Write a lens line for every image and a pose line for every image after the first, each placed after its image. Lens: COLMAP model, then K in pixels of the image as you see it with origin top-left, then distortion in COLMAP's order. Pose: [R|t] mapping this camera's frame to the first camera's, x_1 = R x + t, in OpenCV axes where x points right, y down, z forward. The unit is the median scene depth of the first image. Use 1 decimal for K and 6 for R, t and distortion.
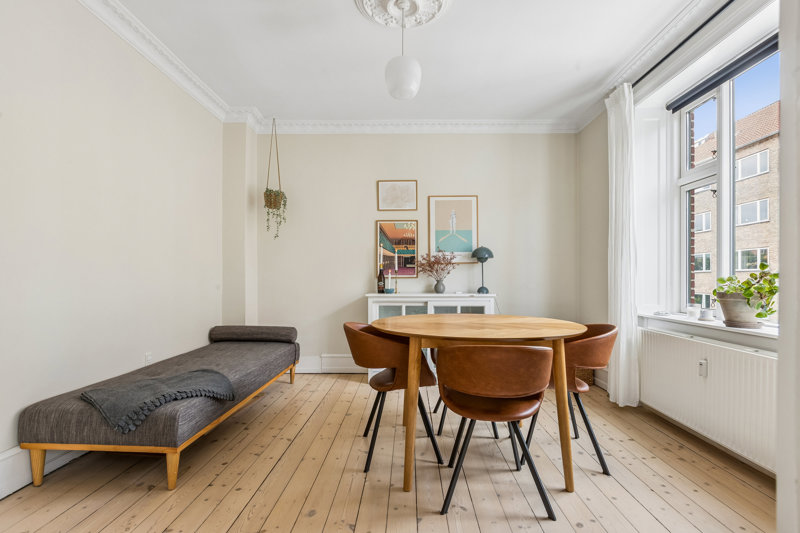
lens RADIAL K [[393.0, 0, 399.4], [0, 393.0, 274.9], [0, 0, 1]] dist [-0.003535, 0.001054]
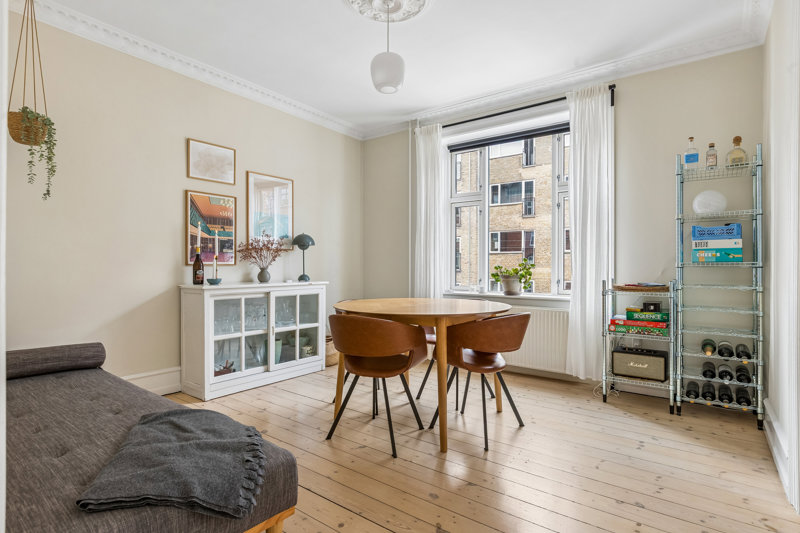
lens RADIAL K [[417.8, 0, 412.8], [0, 417.8, 264.7], [0, 0, 1]] dist [-0.007050, -0.000053]
pose [[0.564520, 0.005019, 0.825404, -0.629325], [-0.012579, 0.999918, 0.002522, -0.001037], [-0.825323, -0.011806, 0.564537, 0.234631]]
